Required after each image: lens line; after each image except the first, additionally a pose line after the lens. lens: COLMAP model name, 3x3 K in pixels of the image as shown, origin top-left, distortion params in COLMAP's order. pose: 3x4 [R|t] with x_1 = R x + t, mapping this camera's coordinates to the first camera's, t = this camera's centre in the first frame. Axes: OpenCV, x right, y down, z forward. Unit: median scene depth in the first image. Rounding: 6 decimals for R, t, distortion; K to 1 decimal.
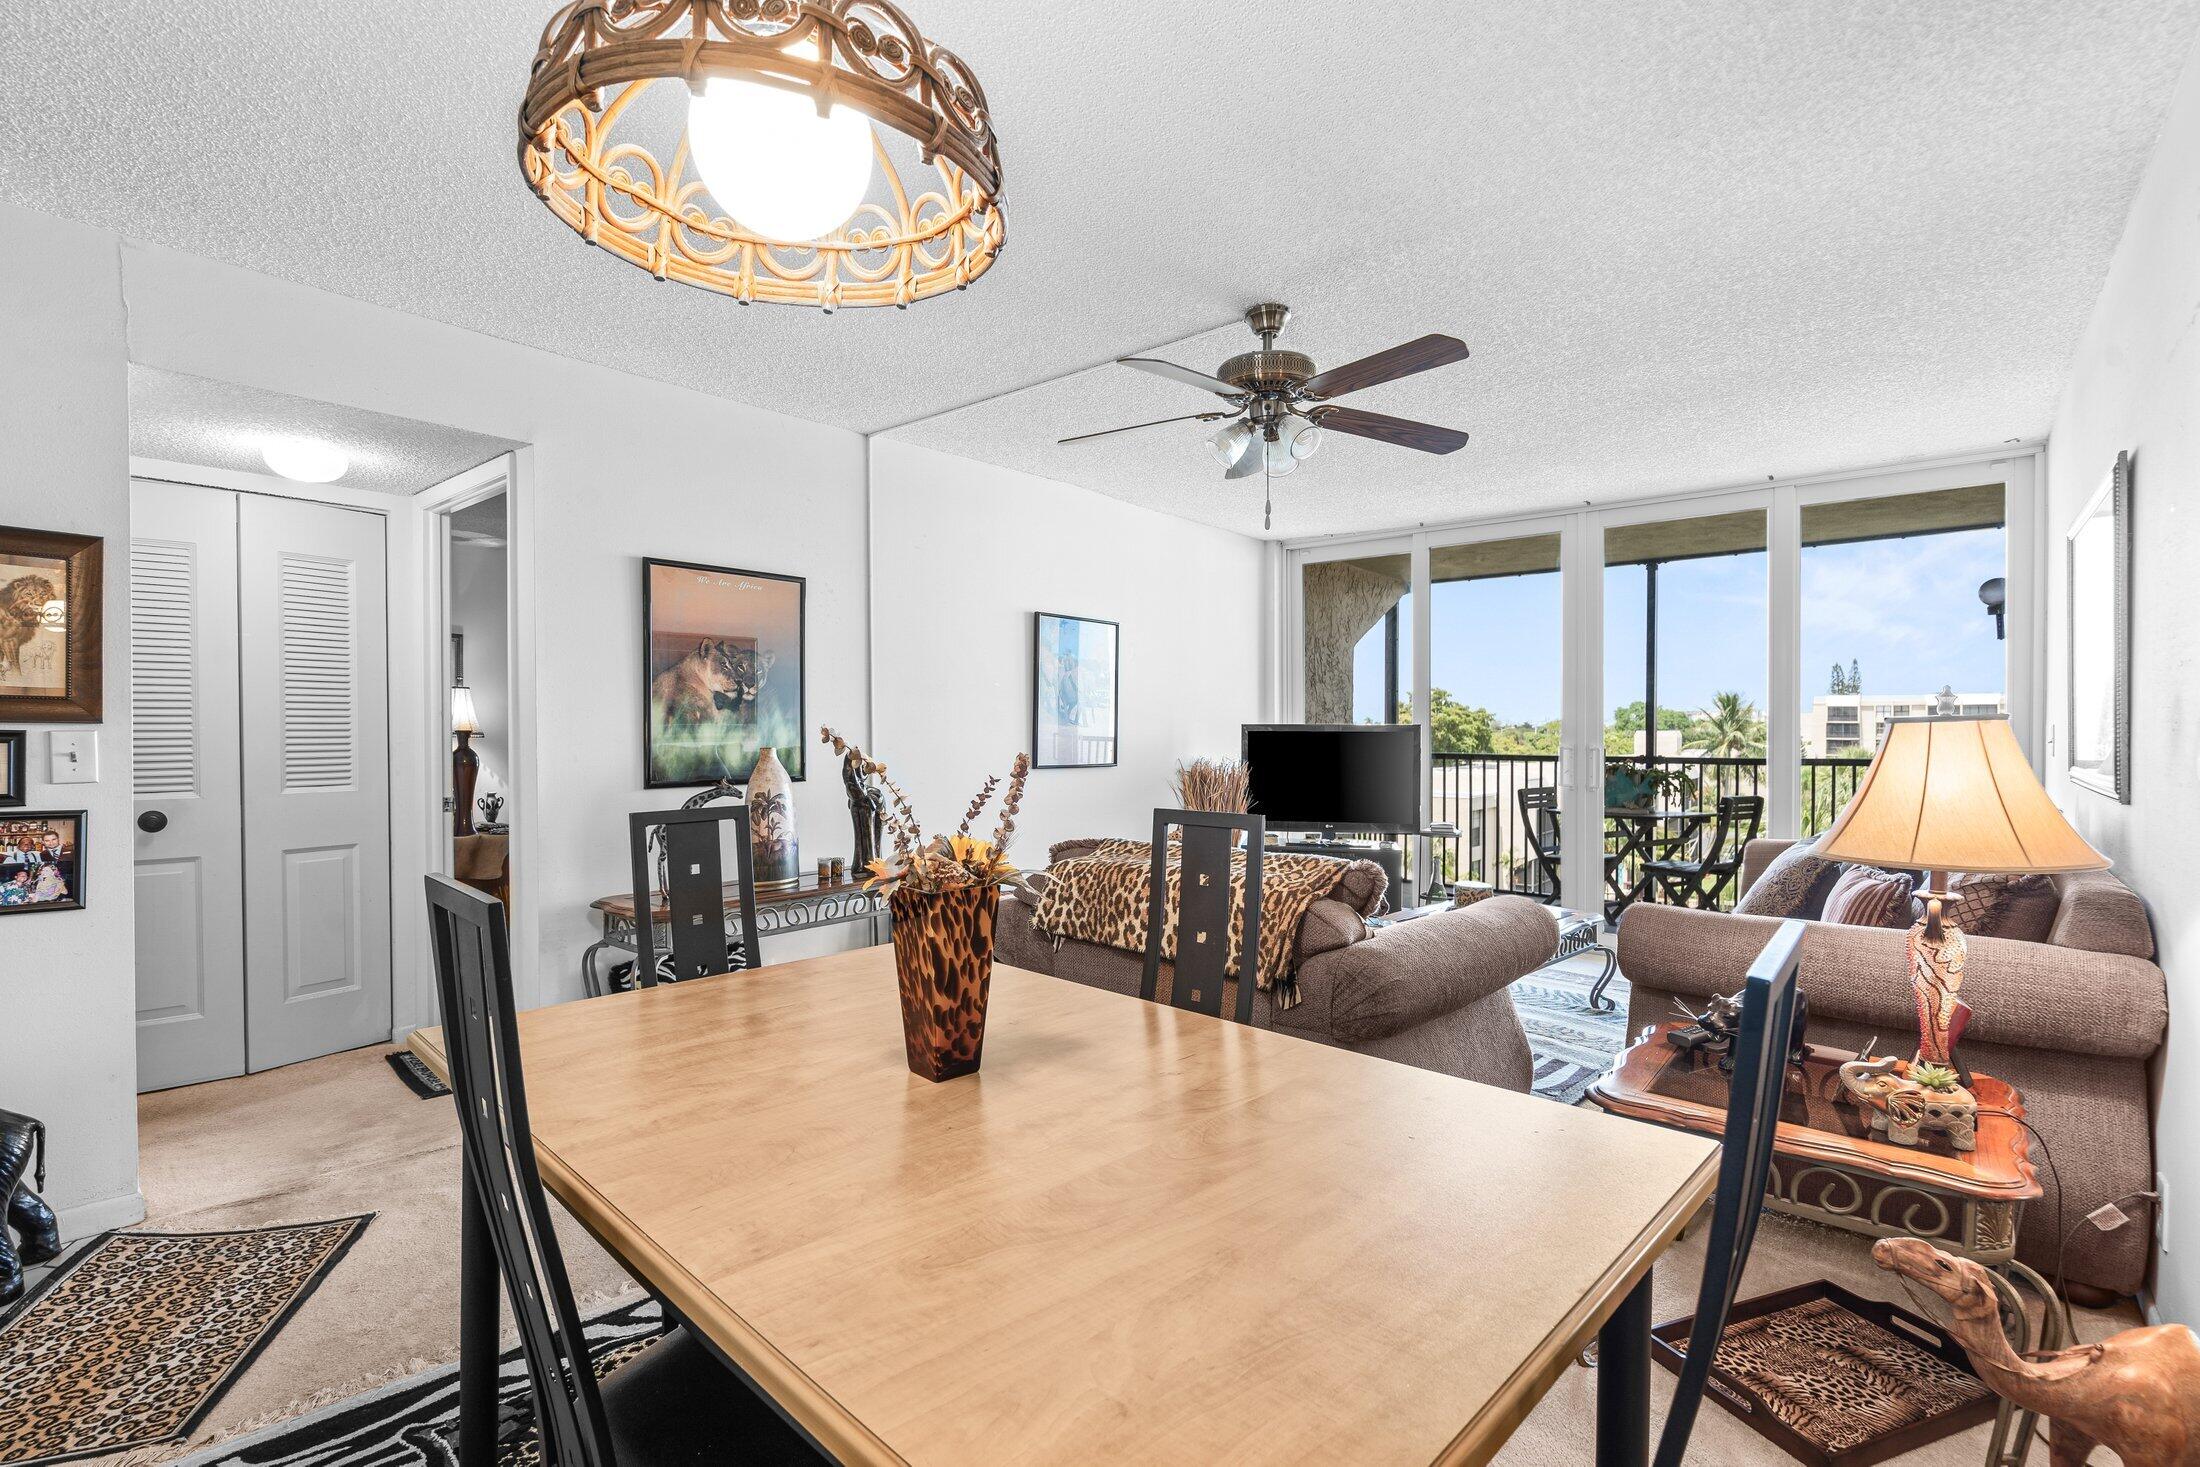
lens RADIAL K [[1034.8, 0, 1087.7], [0, 1034.8, 743.5], [0, 0, 1]] dist [-0.002246, -0.001644]
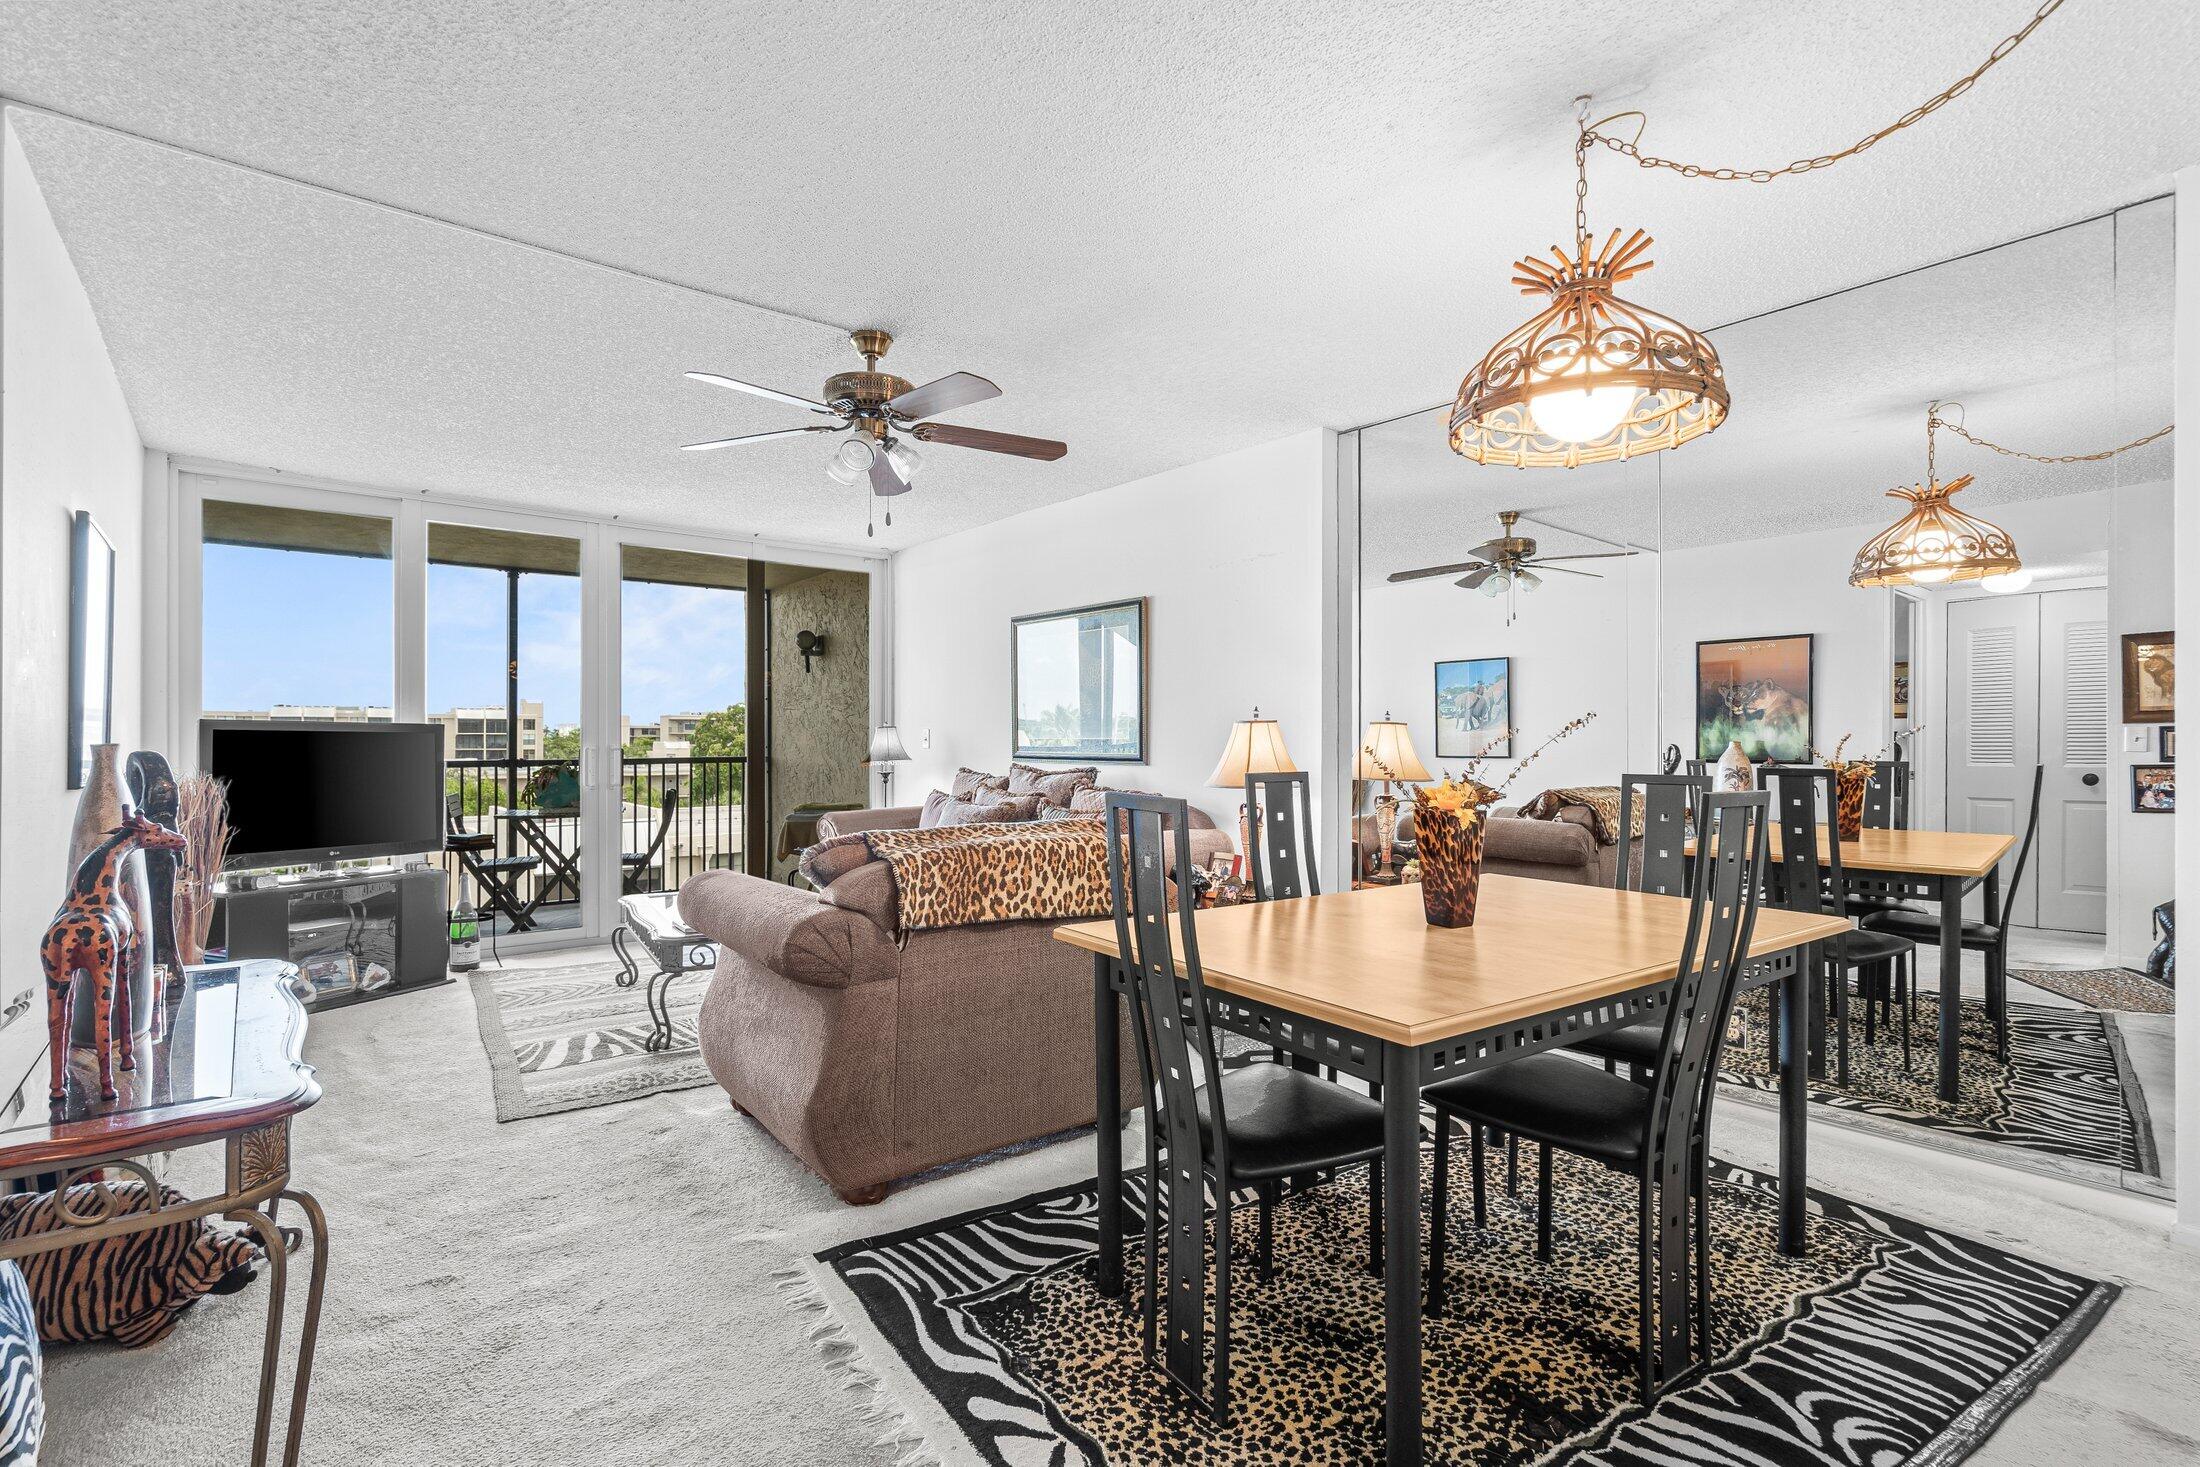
lens RADIAL K [[1034.8, 0, 1102.4], [0, 1034.8, 723.4], [0, 0, 1]] dist [-0.002246, -0.001644]
pose [[0.167082, 0.017238, 0.985792, -0.484991], [0.014170, 0.999702, -0.019883, 0.006877], [-0.985841, 0.017291, 0.166788, 0.335109]]
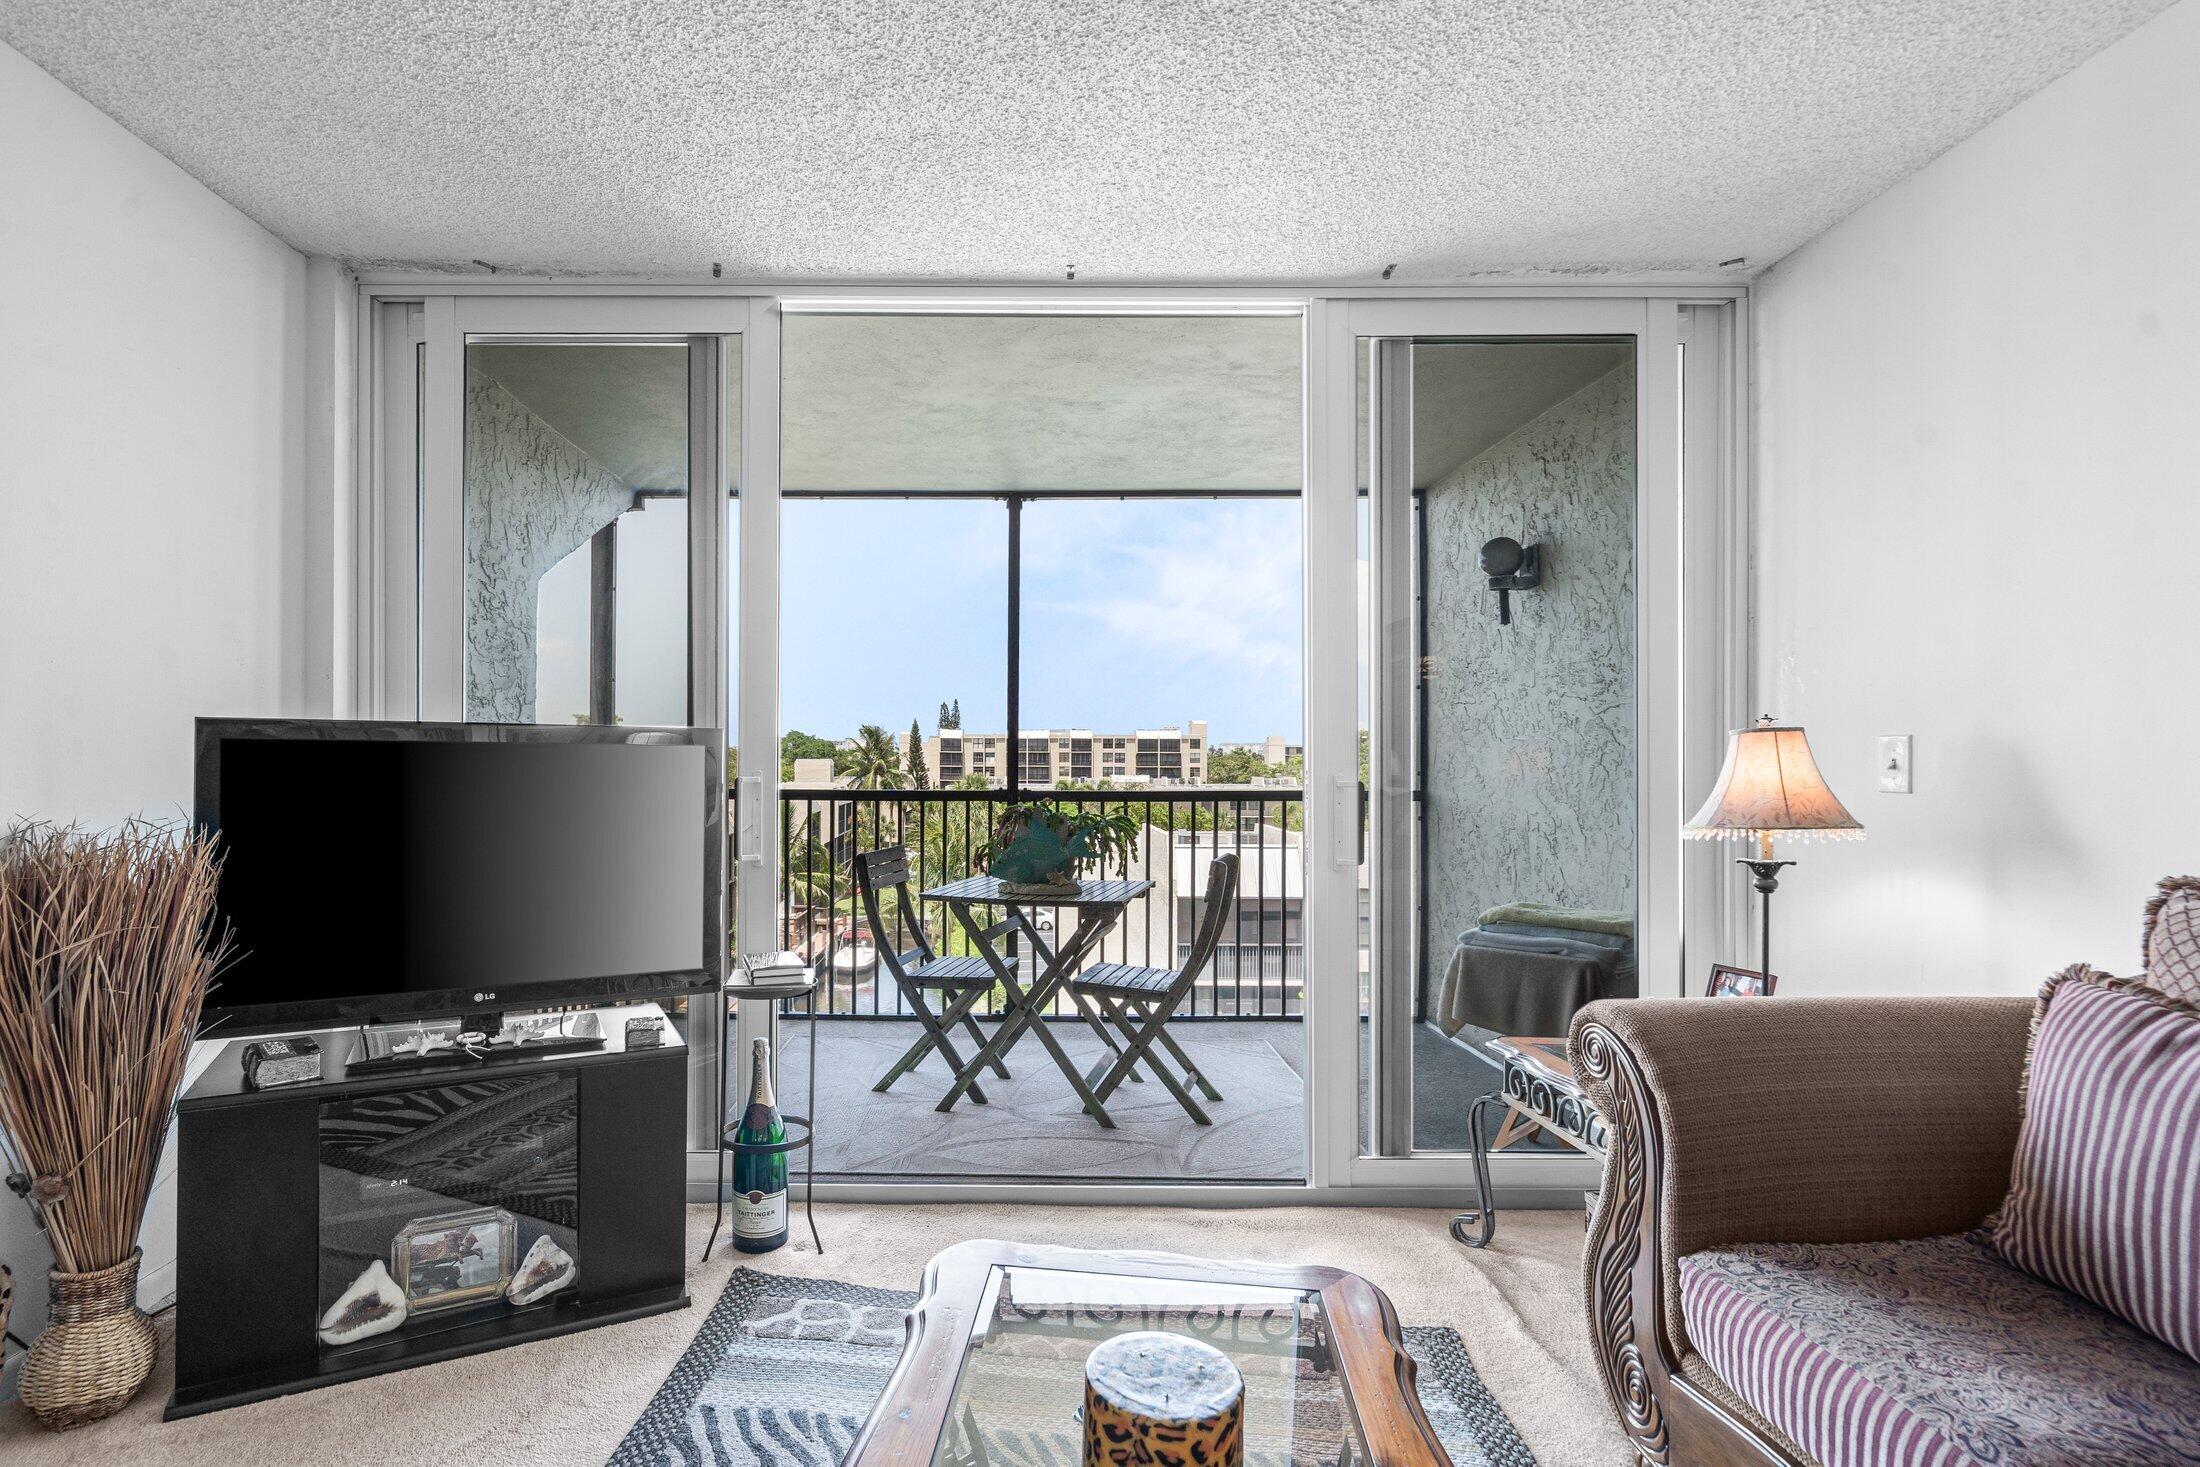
lens RADIAL K [[1034.8, 0, 1003.6], [0, 1034.8, 757.2], [0, 0, 1]] dist [-0.002246, -0.001644]
pose [[0.765820, 0.004660, 0.643039, 0.152485], [0.004347, 0.999913, -0.012424, -0.001096], [-0.643041, 0.012310, 0.765733, 0.660347]]
